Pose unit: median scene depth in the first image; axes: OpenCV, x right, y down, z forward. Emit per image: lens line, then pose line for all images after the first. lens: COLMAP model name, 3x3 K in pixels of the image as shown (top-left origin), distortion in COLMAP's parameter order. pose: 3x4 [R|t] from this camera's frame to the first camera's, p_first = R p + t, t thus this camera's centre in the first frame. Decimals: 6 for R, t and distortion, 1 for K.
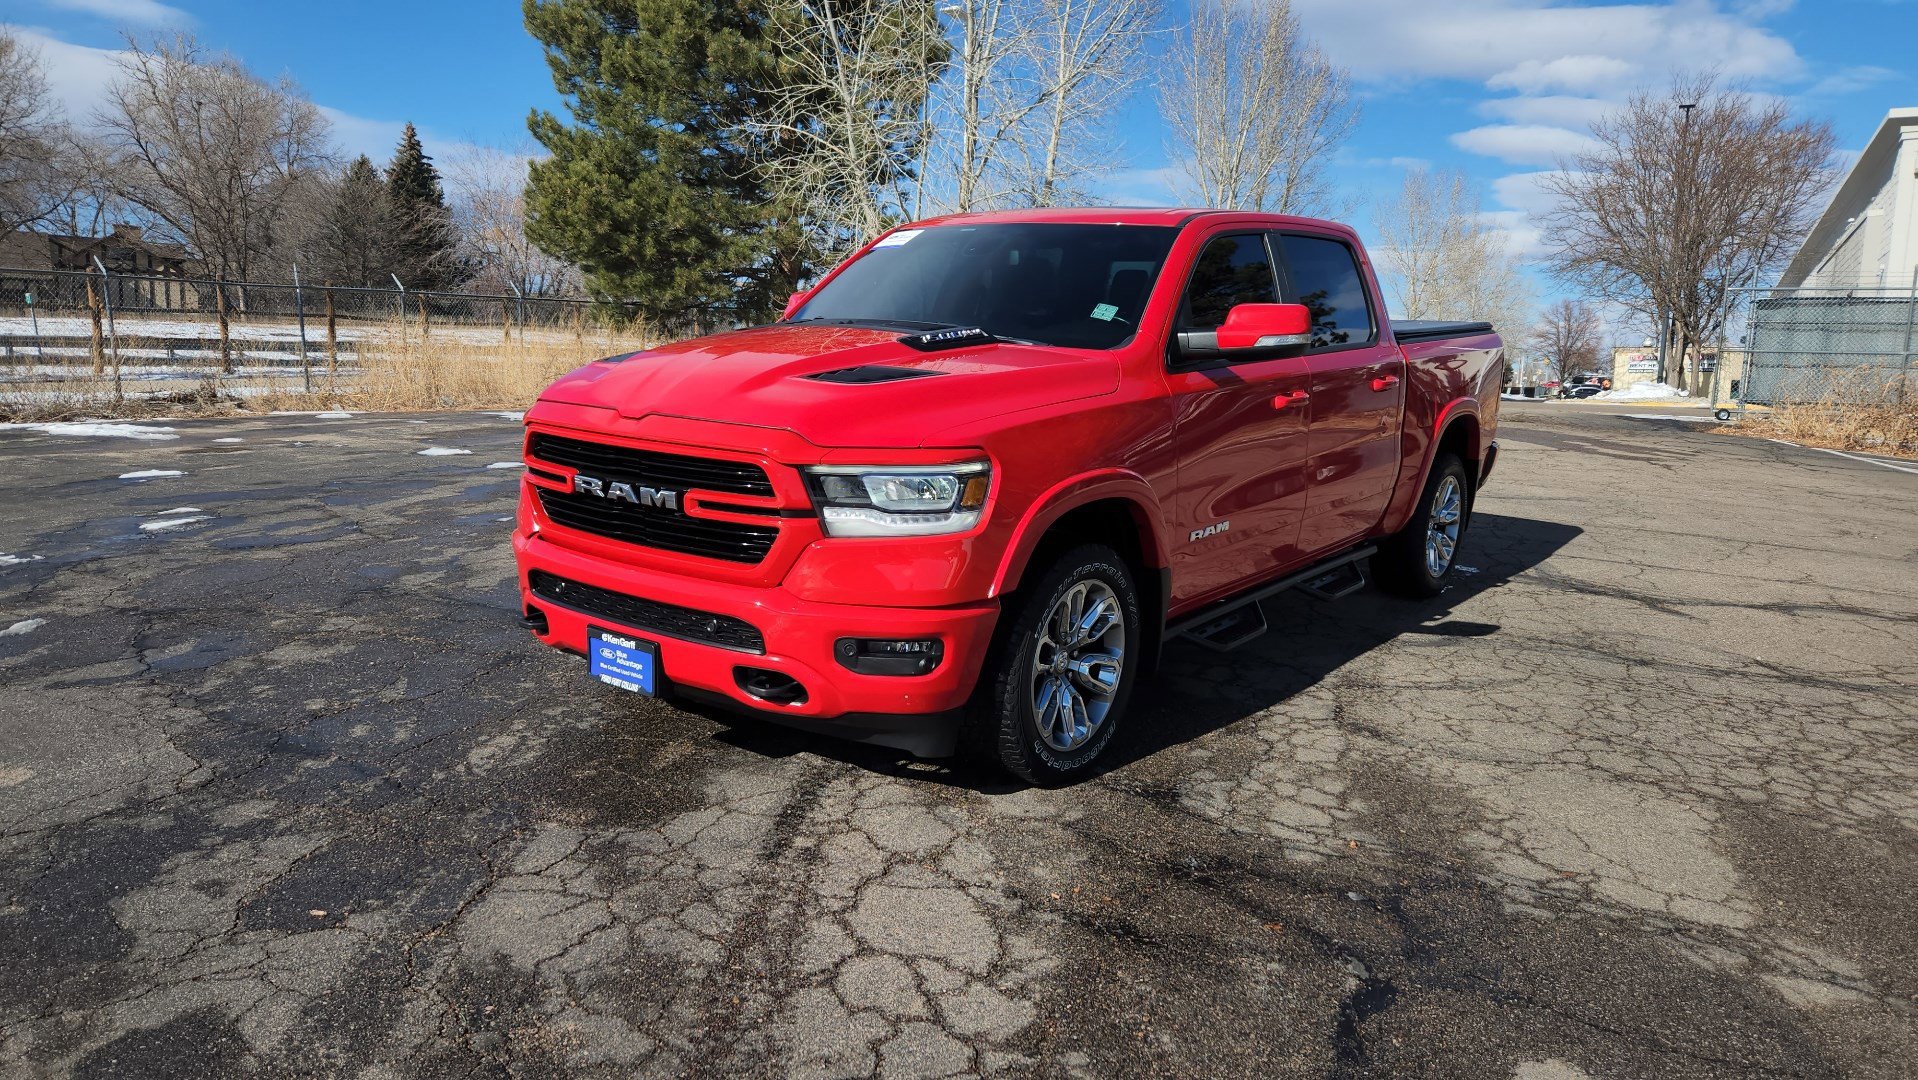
lens RADIAL K [[1274.9, 0, 920.9], [0, 1274.9, 539.8], [0, 0, 1]] dist [0.071293, -0.057942]
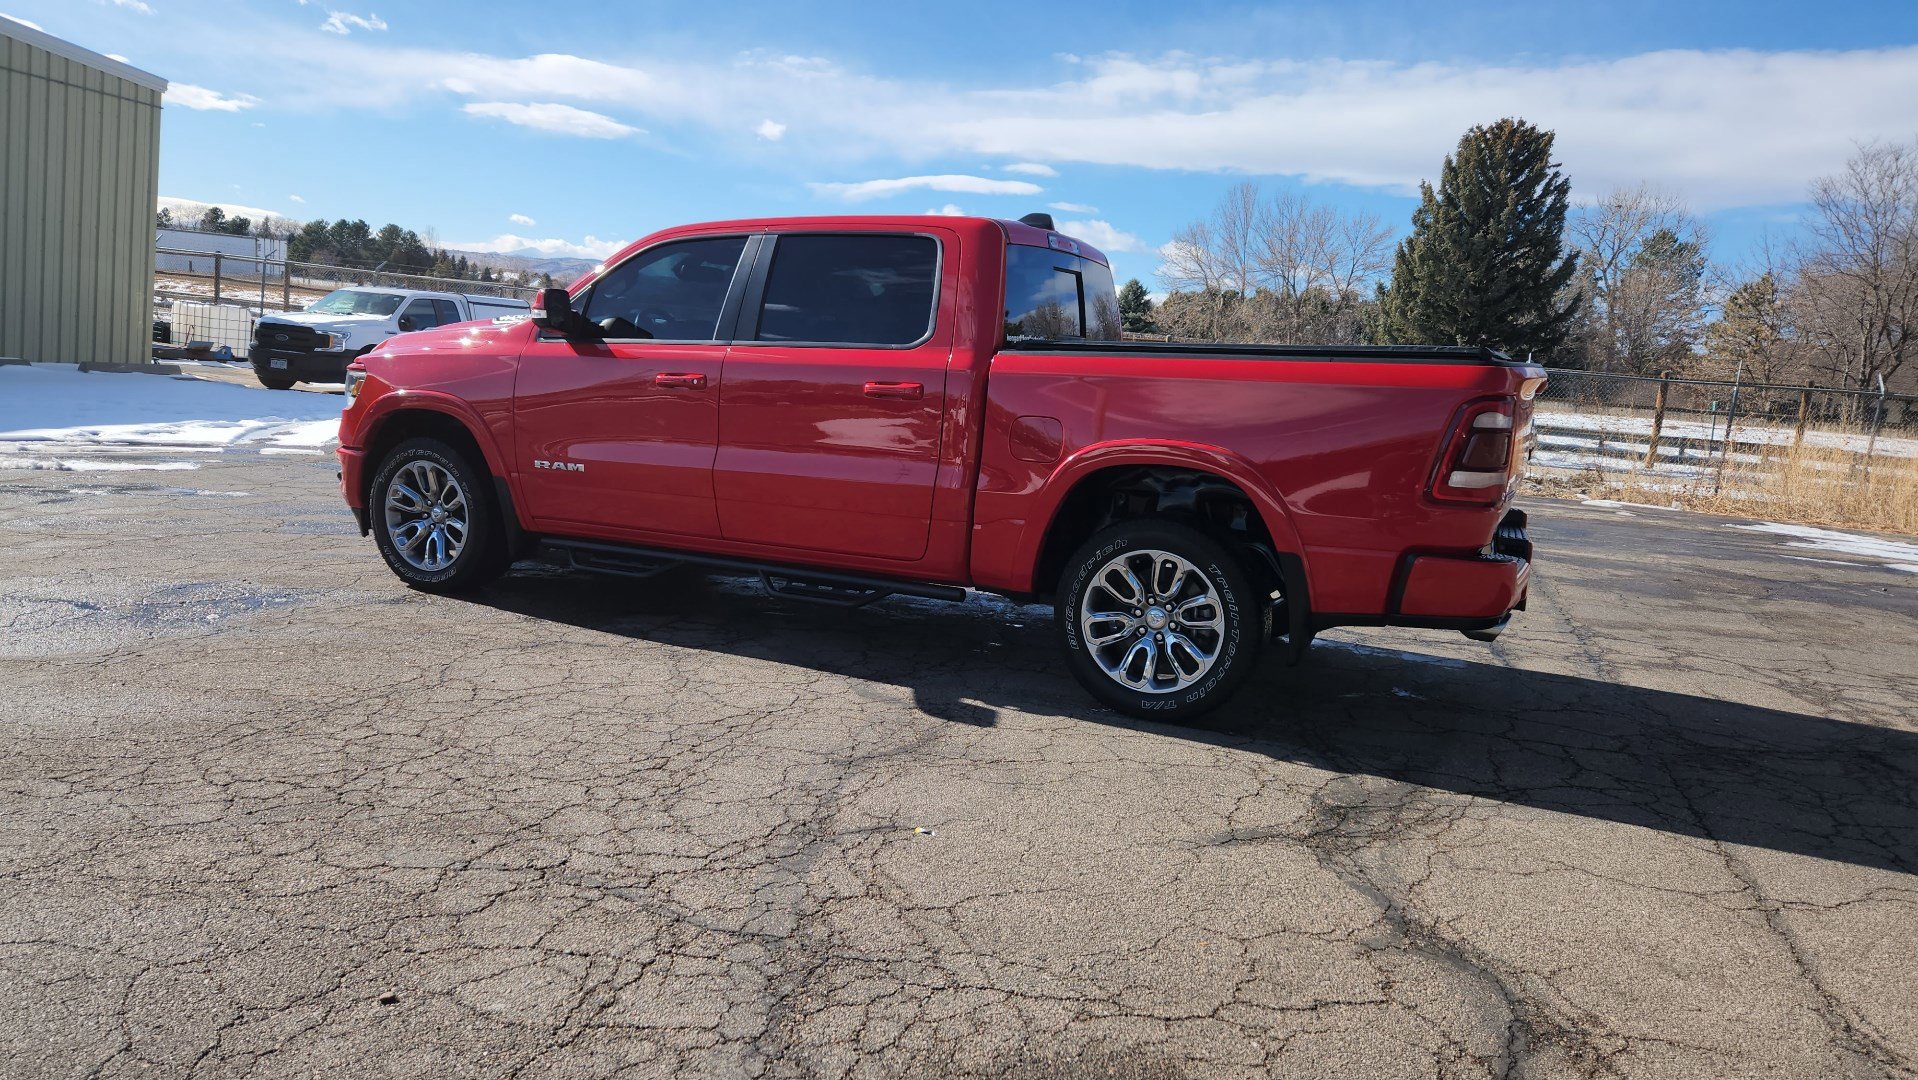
lens RADIAL K [[1278.2, 0, 932.2], [0, 1278.2, 549.9], [0, 0, 1]] dist [0.068676, -0.055489]
pose [[0.220538, 0.138347, -0.965517, 1.424231], [-0.226771, 0.970037, 0.087197, -0.111568], [0.948650, 0.199721, 0.245303, 0.956554]]
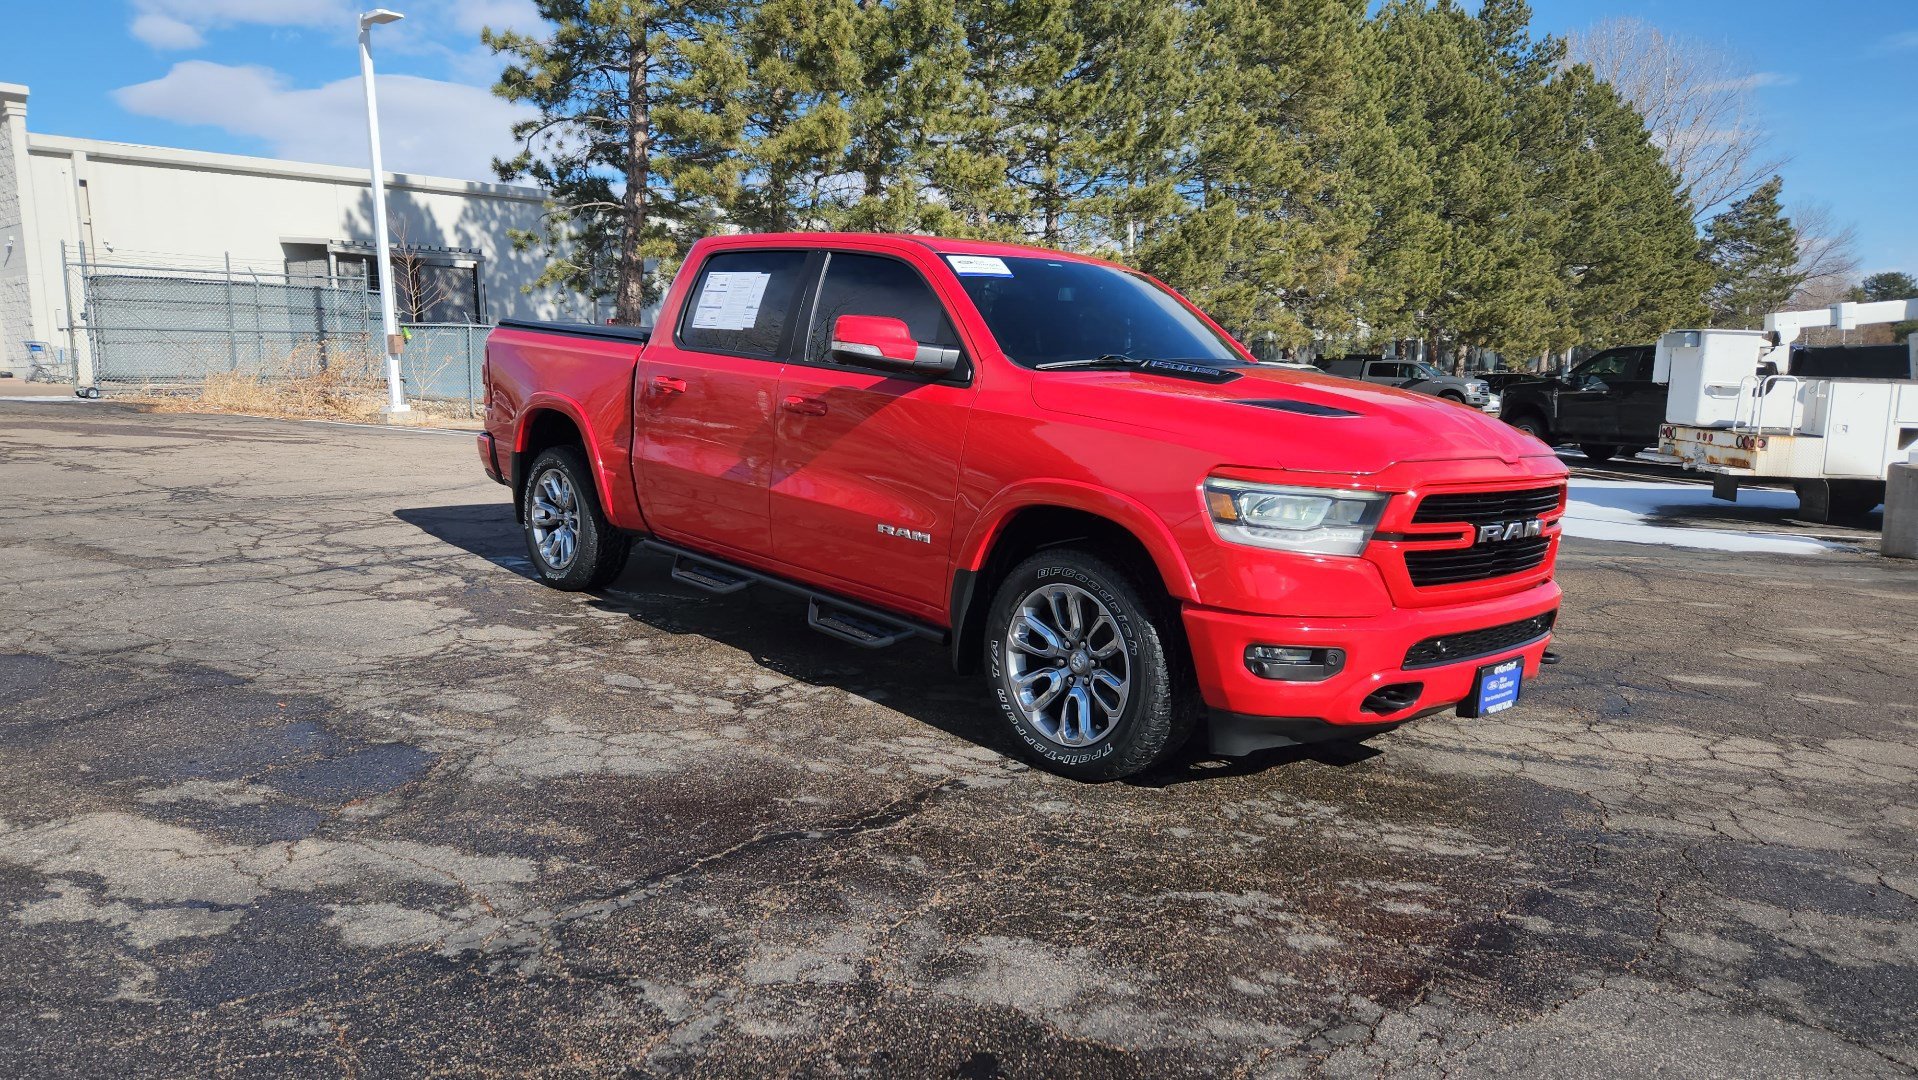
lens RADIAL K [[1282.2, 0, 904.8], [0, 1282.2, 518.0], [0, 0, 1]] dist [0.073927, -0.059663]
pose [[0.177847, -0.151541, 0.972320, -1.041191], [0.137924, 0.982157, 0.127847, -0.194253], [-0.974345, 0.111369, 0.195575, 0.952703]]
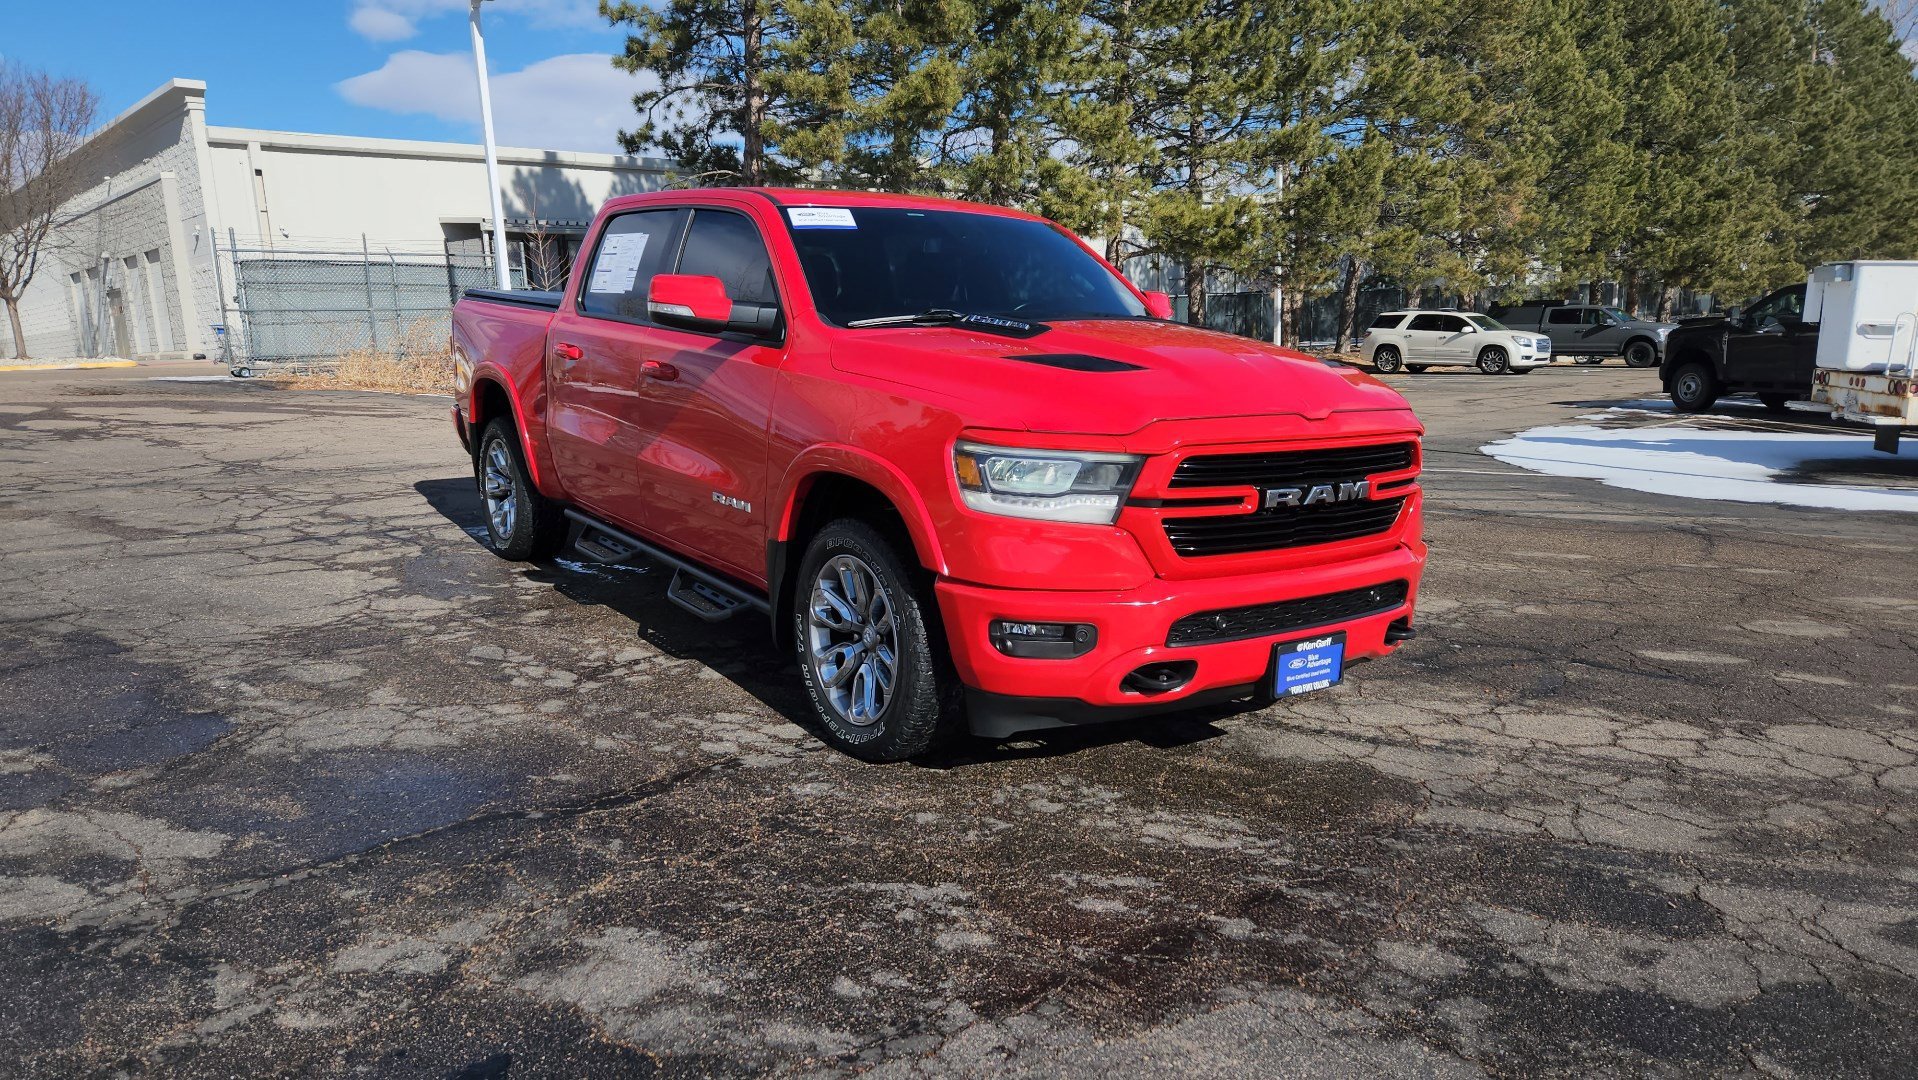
lens RADIAL K [[1280.4, 0, 922.1], [0, 1280.4, 548.4], [0, 0, 1]] dist [0.076229, -0.060245]
pose [[0.298654, -0.202141, 0.932708, -0.937303], [0.163447, 0.973705, 0.158691, -0.152313], [-0.940261, 0.105055, 0.323840, 0.716962]]
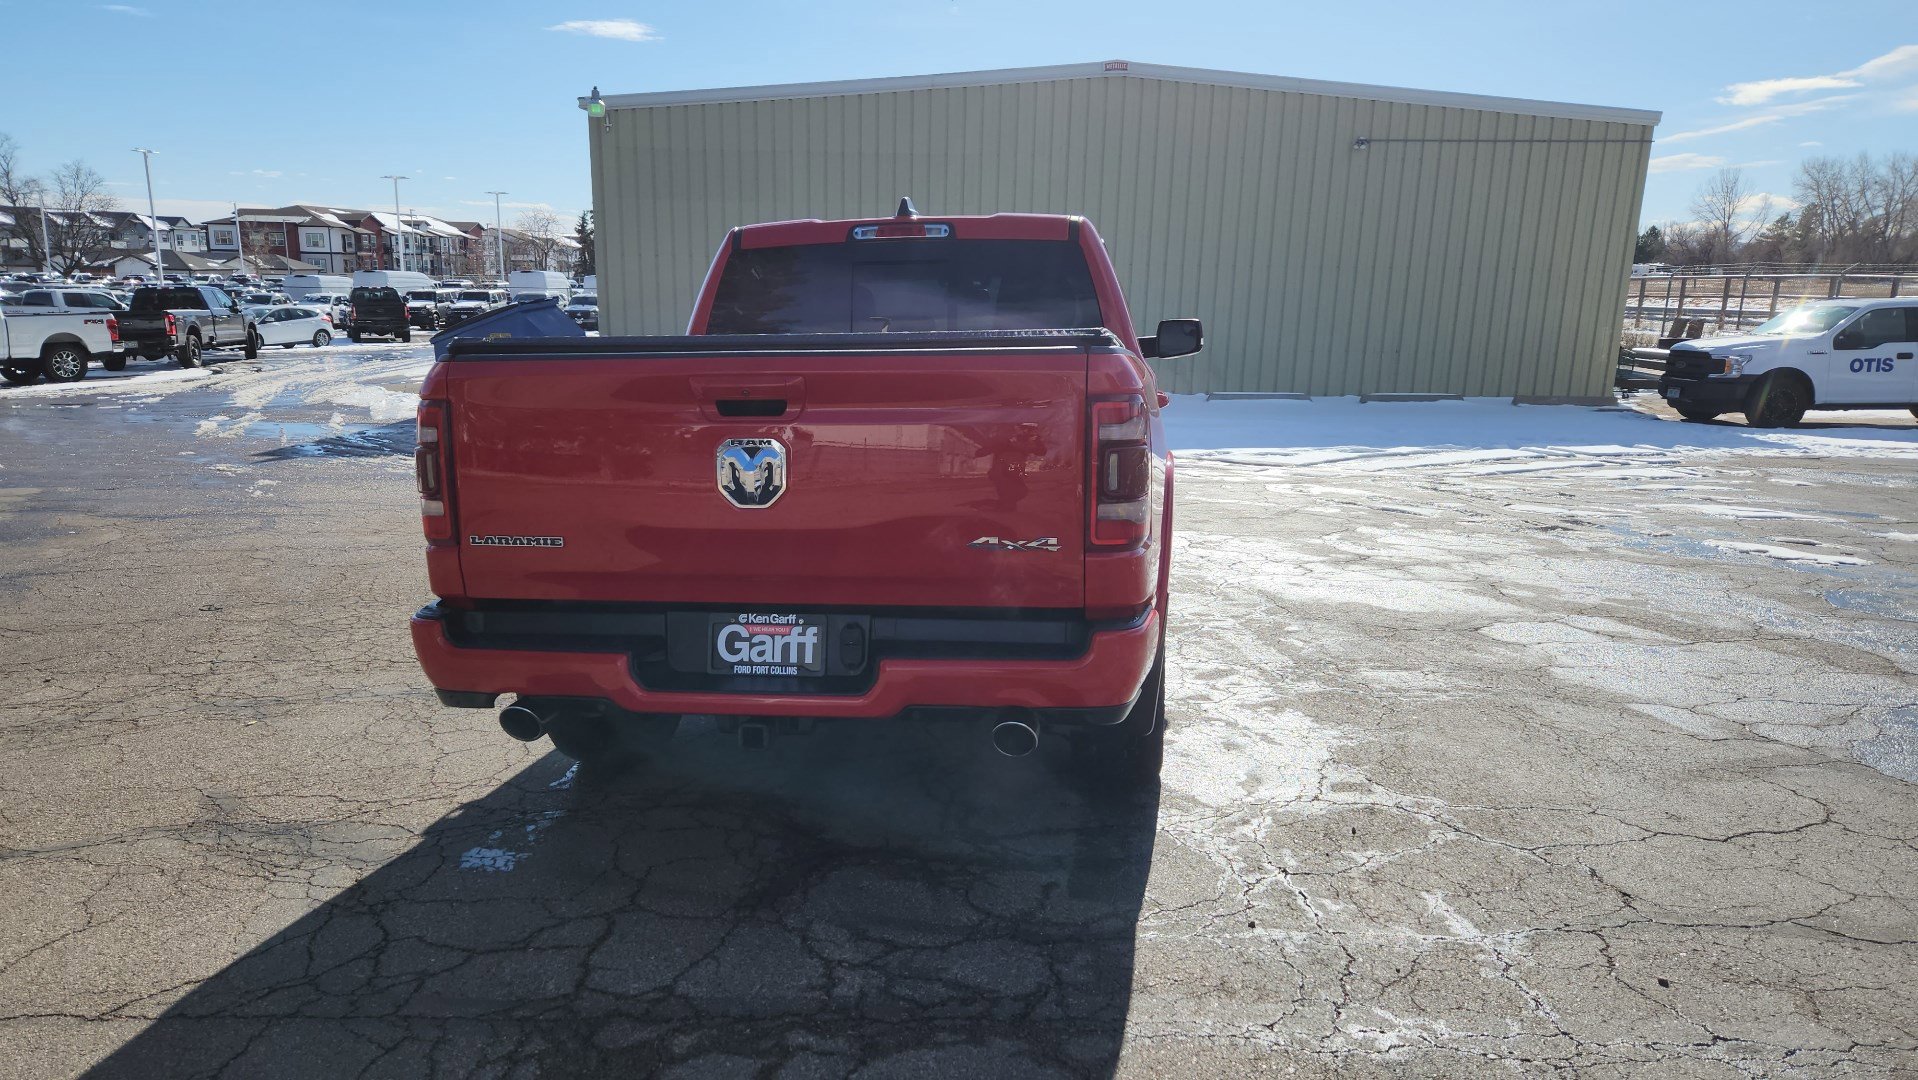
lens RADIAL K [[1283.6, 0, 928.2], [0, 1283.6, 550.1], [0, 0, 1]] dist [0.082214, -0.075191]
pose [[-0.872079, 0.061845, -0.485442, 0.772204], [-0.102021, 0.947209, 0.303951, -0.372384], [0.478613, 0.314595, -0.819731, 2.179428]]
